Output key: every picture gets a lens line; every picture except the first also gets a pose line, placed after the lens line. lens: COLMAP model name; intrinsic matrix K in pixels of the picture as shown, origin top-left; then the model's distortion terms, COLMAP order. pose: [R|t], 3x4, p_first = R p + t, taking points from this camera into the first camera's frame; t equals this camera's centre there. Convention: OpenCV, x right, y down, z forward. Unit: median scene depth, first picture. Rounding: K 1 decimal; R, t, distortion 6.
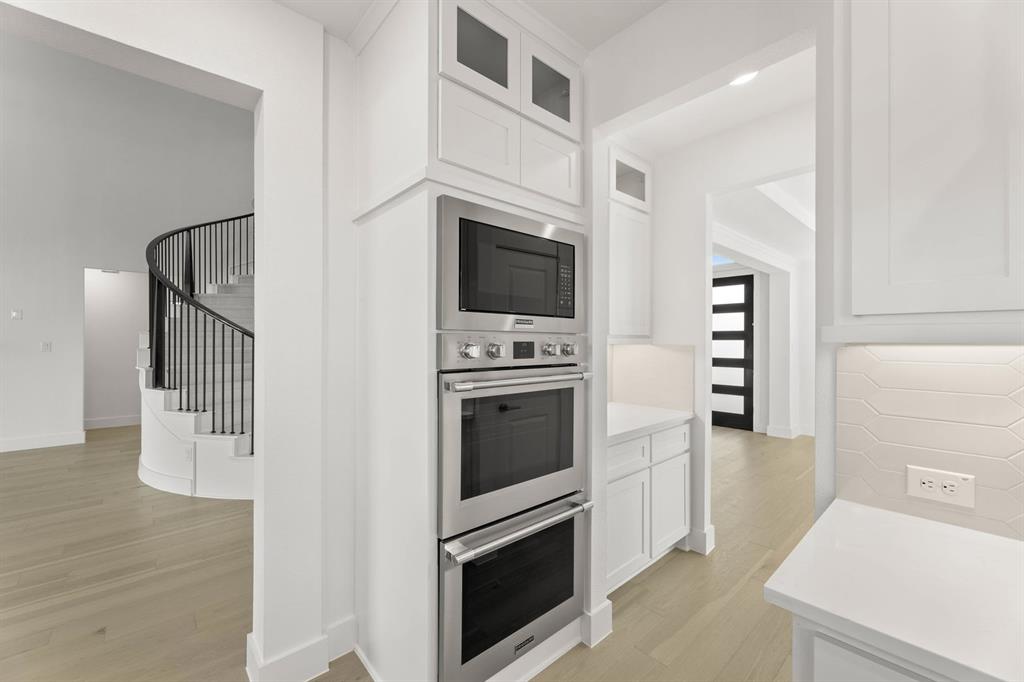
lens RADIAL K [[414.8, 0, 509.0], [0, 414.8, 336.4], [0, 0, 1]] dist [0.000358, 0.000485]
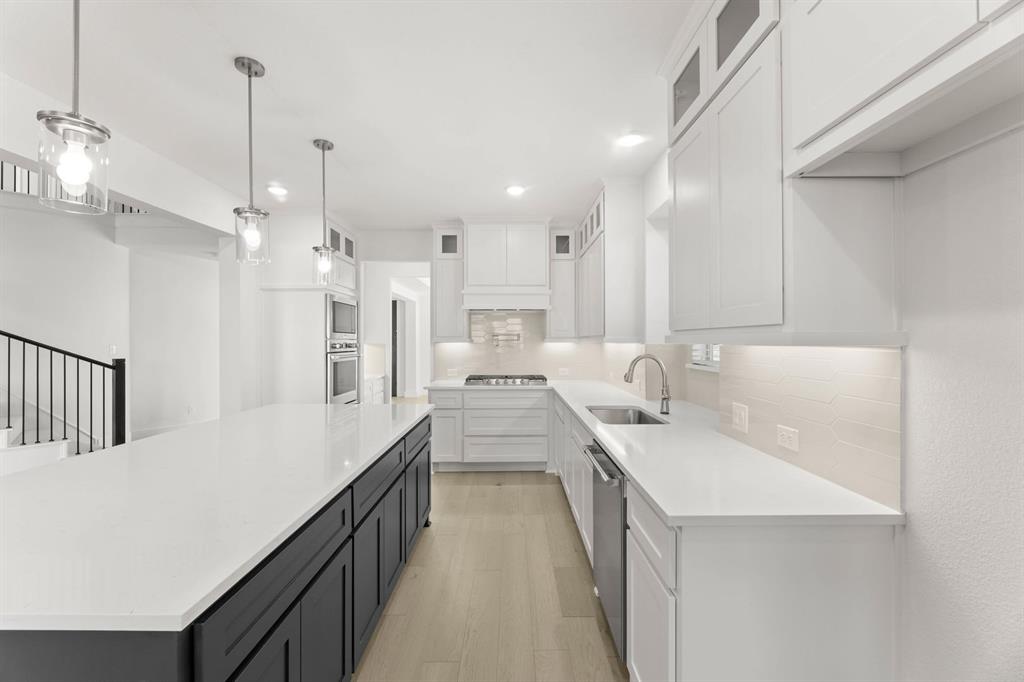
lens RADIAL K [[414.8, 0, 520.8], [0, 414.8, 341.9], [0, 0, 1]] dist [0.000358, 0.000485]
pose [[0.652633, -0.009435, 0.757615, -0.339844], [-0.000003, 0.999922, 0.012455, -0.006671], [-0.757674, -0.008130, 0.652582, -0.447649]]
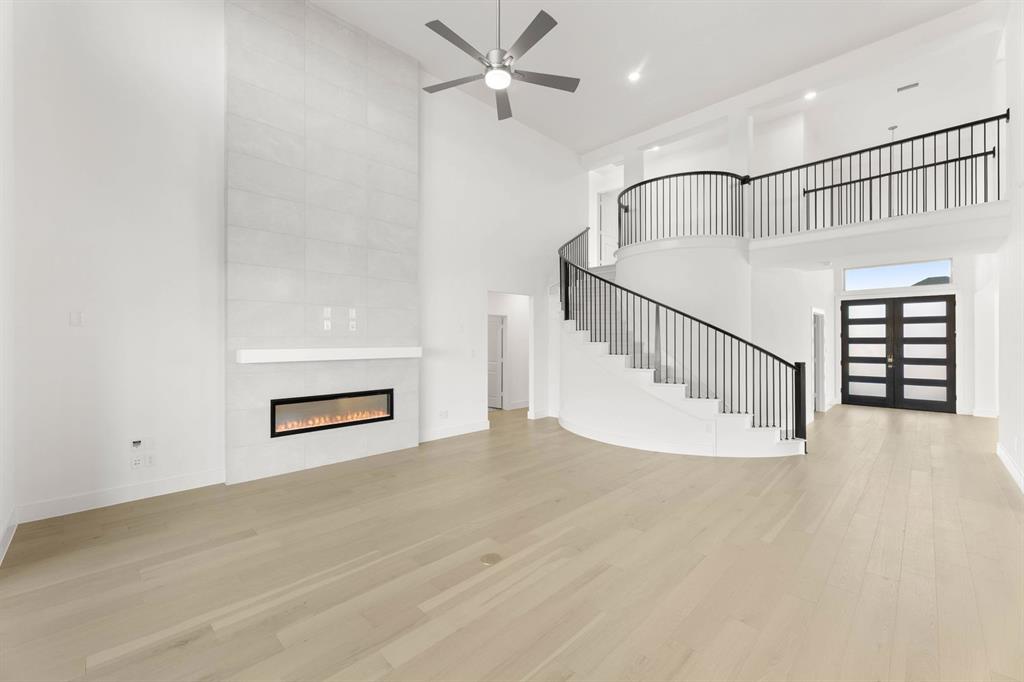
lens RADIAL K [[414.8, 0, 510.4], [0, 414.8, 339.2], [0, 0, 1]] dist [0.000358, 0.000485]
pose [[0.998538, -0.004797, 0.053834, -0.921109], [0.004514, 0.999975, 0.005376, -0.021322], [-0.053858, -0.005125, 0.998535, -0.242517]]
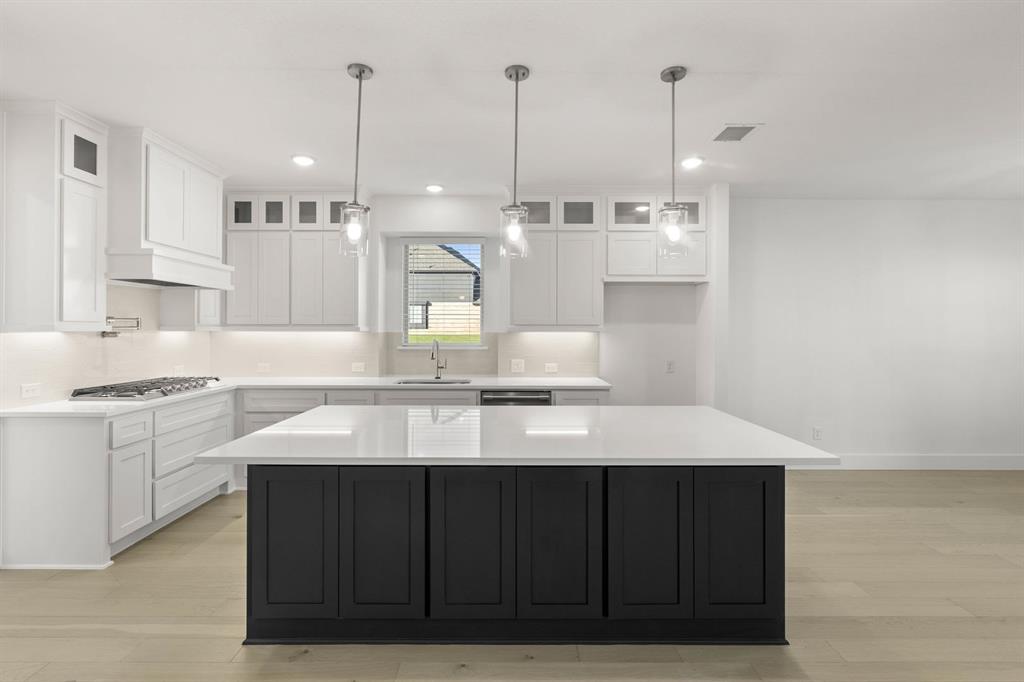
lens RADIAL K [[479.4, 0, 511.8], [0, 479.4, 328.3], [0, 0, 1]] dist [-0.001911, -0.000320]
pose [[-0.747295, -0.004816, 0.664475, -0.497595], [-0.010644, 0.999932, -0.004723, -0.001883], [-0.664407, -0.010602, -0.747295, 0.220397]]
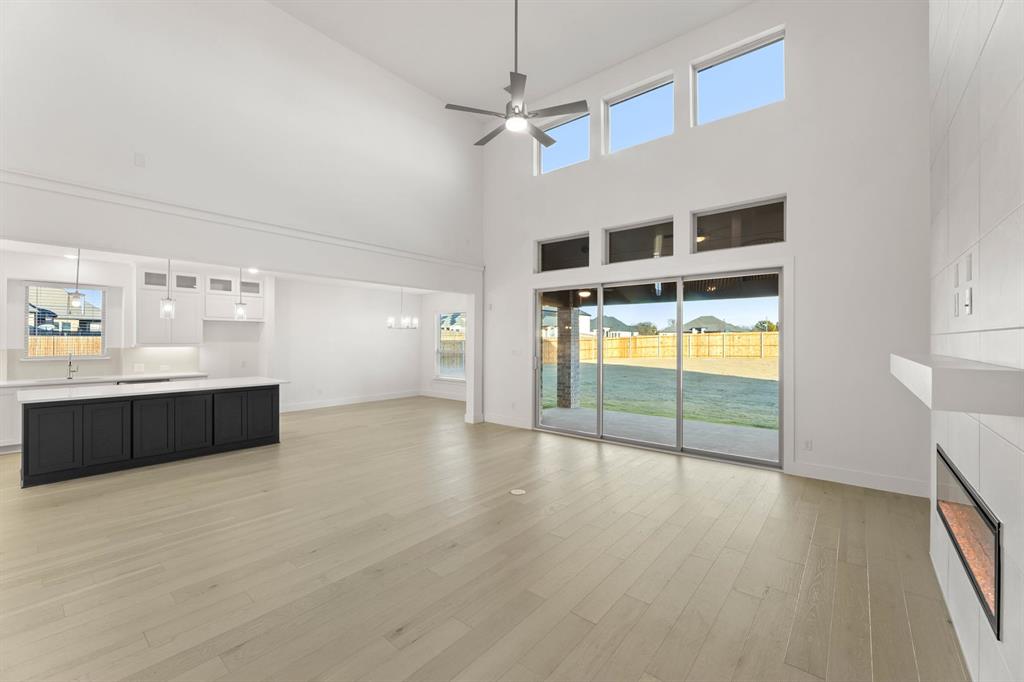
lens RADIAL K [[414.8, 0, 516.1], [0, 414.8, 338.0], [0, 0, 1]] dist [0.000358, 0.000485]
pose [[-0.988727, -0.002083, -0.149718, -0.824781], [-0.000151, 0.999917, -0.012917, -0.011277], [0.149733, -0.012749, -0.988644, 0.889474]]
